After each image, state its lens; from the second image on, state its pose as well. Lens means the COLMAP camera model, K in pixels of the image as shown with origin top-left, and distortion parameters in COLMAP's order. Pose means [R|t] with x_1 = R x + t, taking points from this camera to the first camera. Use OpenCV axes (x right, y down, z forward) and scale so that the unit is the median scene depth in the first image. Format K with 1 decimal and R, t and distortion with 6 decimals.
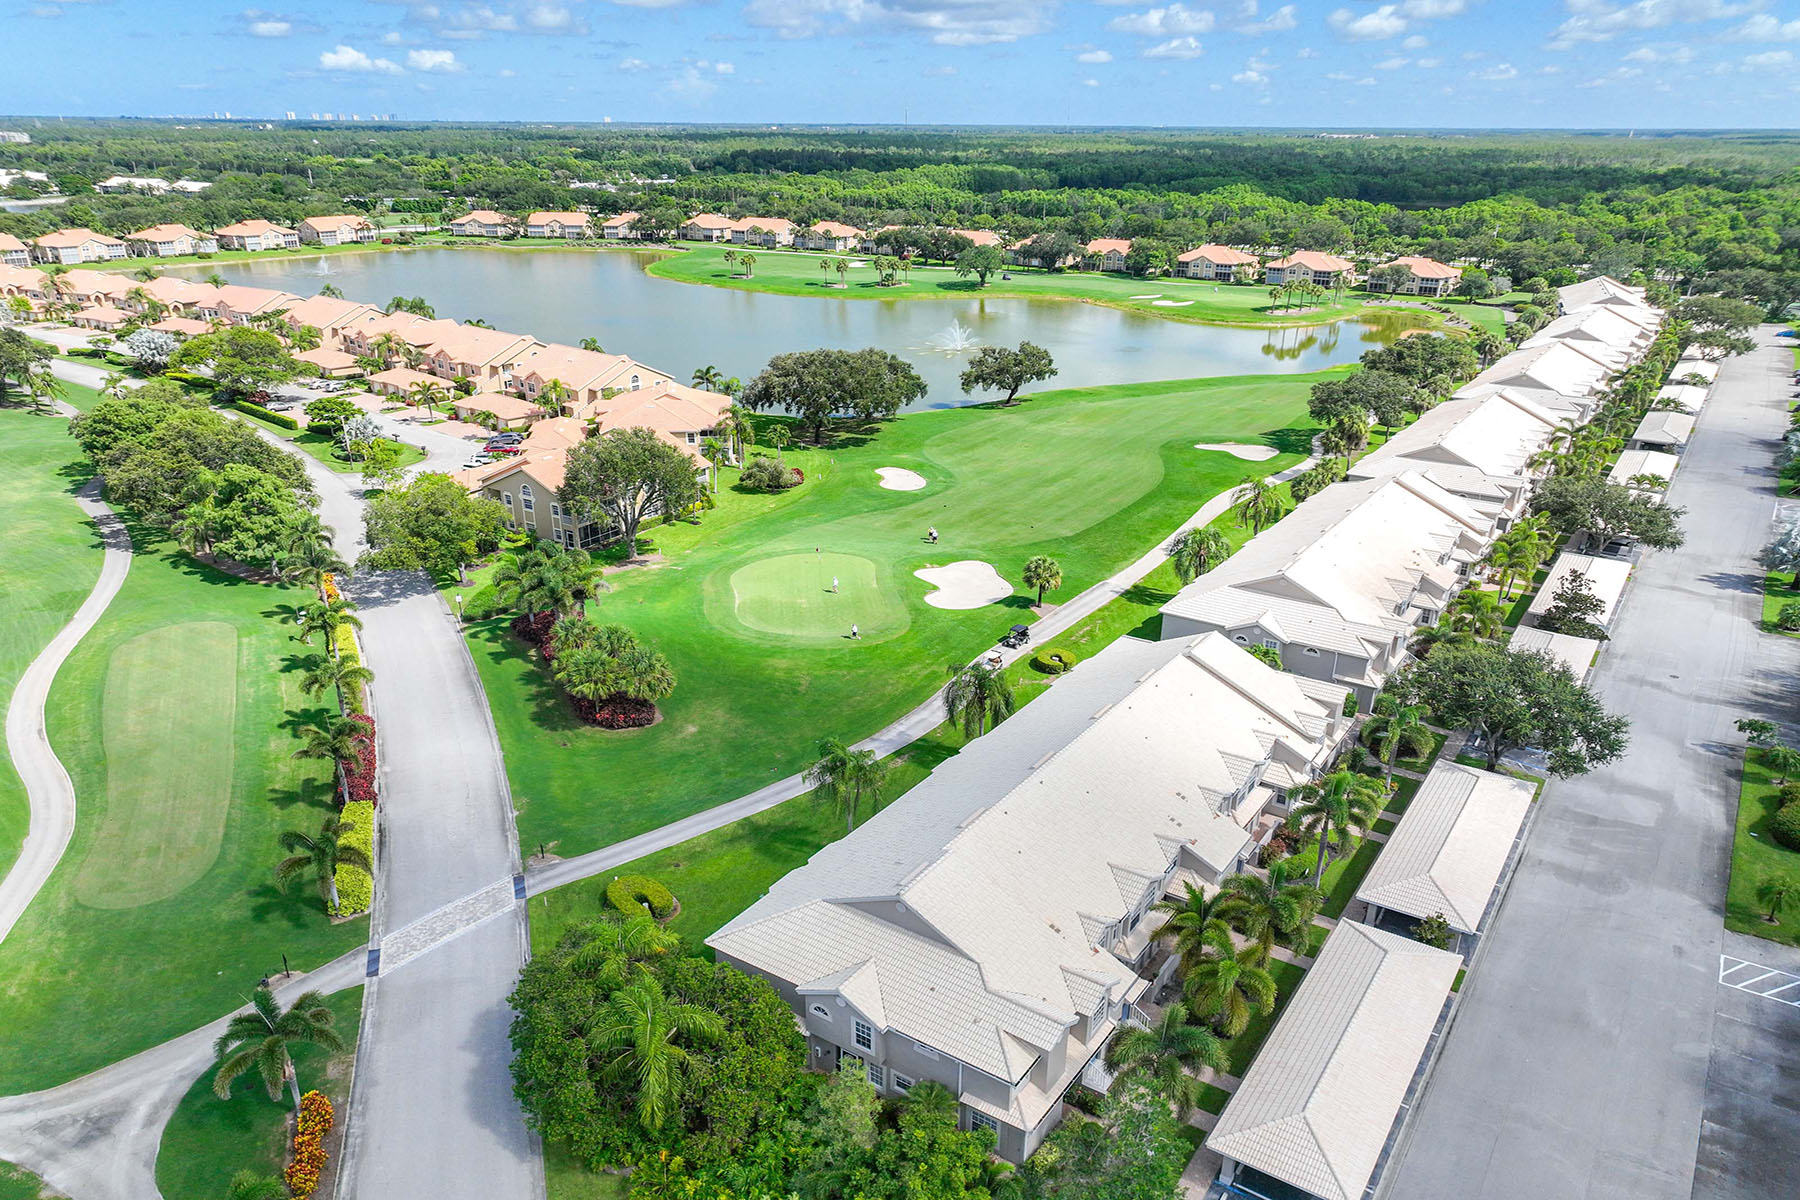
lens RADIAL K [[1261.2, 0, 900.0], [0, 1261.2, 600.0], [0, 0, 1]] dist [-0.010078, 0.038672]
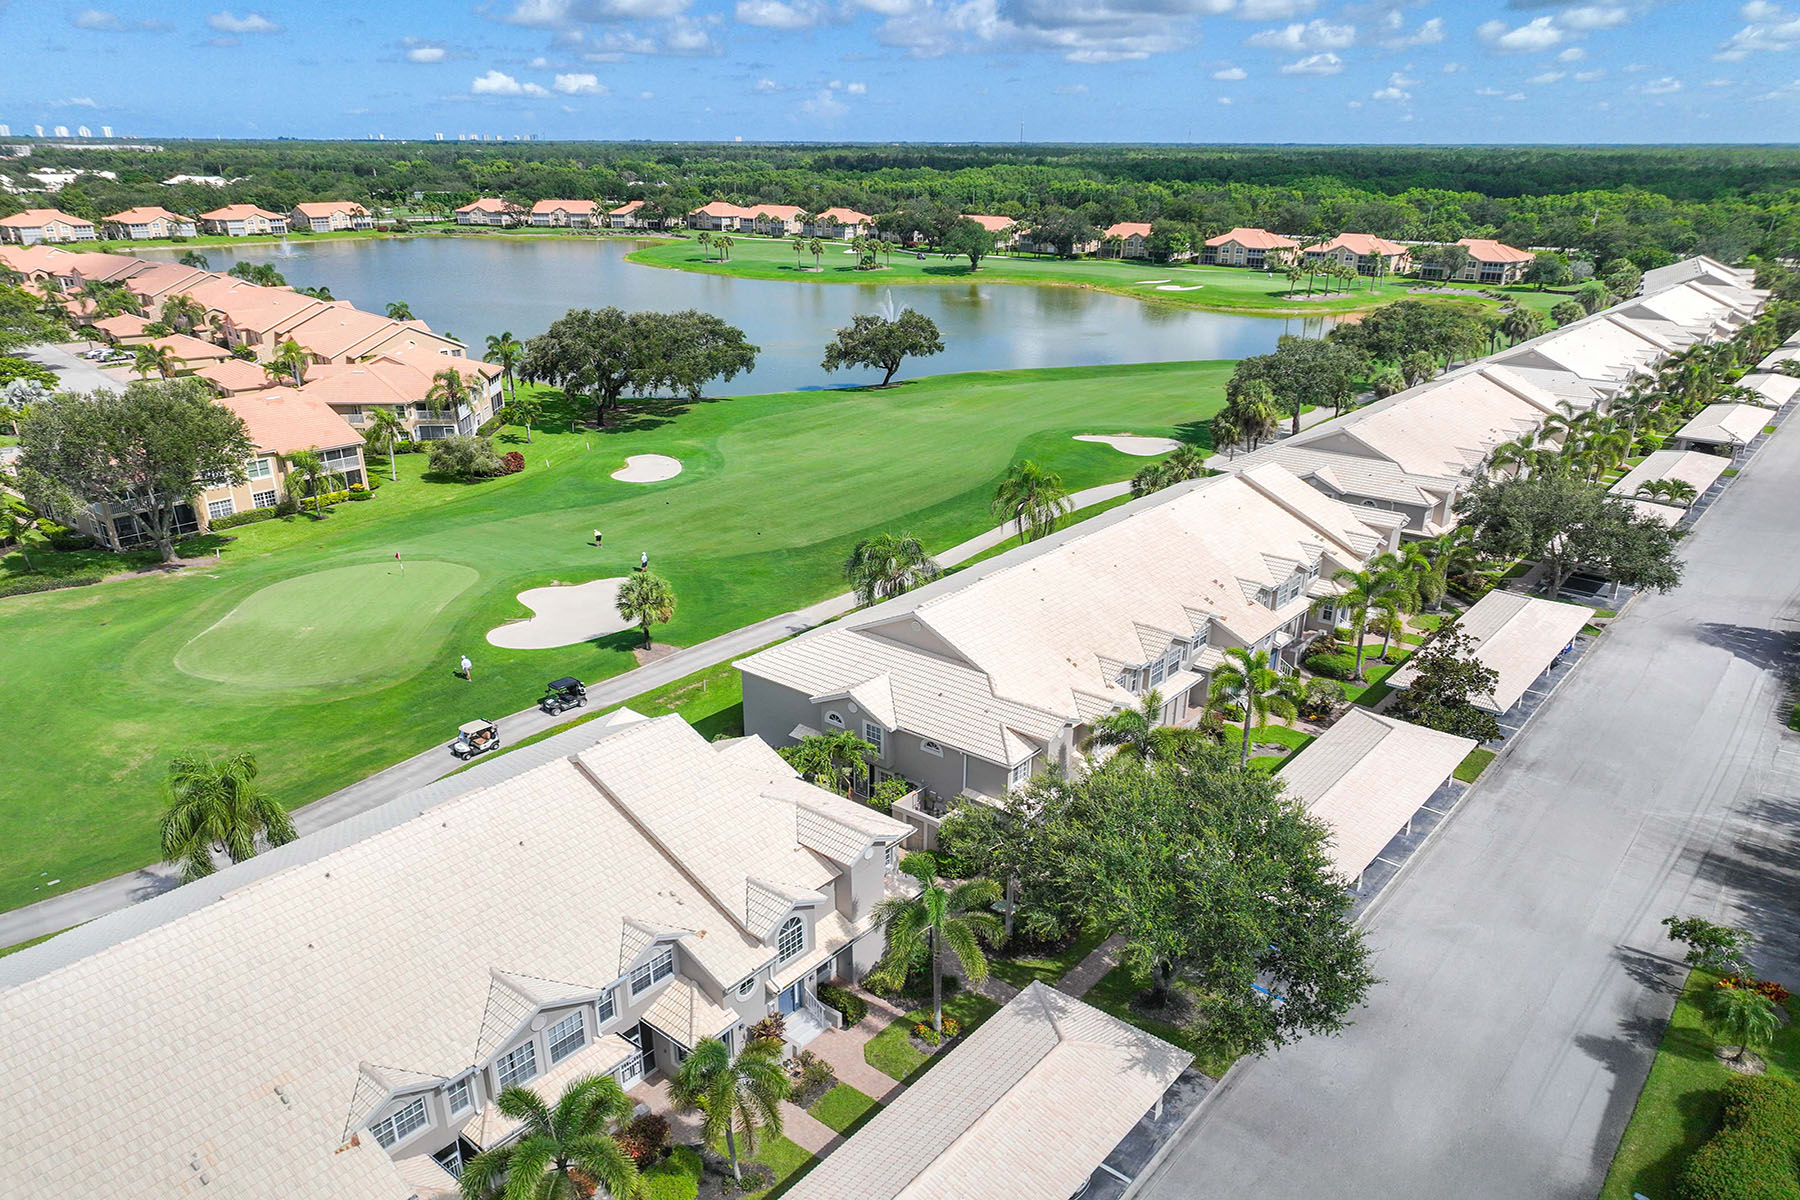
lens RADIAL K [[1261.2, 0, 900.0], [0, 1261.2, 600.0], [0, 0, 1]] dist [-0.010078, 0.038672]
pose [[0.995619, 0.028603, -0.089019, 0.110588], [-0.029749, 0.999490, -0.011576, -0.006122], [0.088643, 0.014174, 0.995963, 0.127486]]
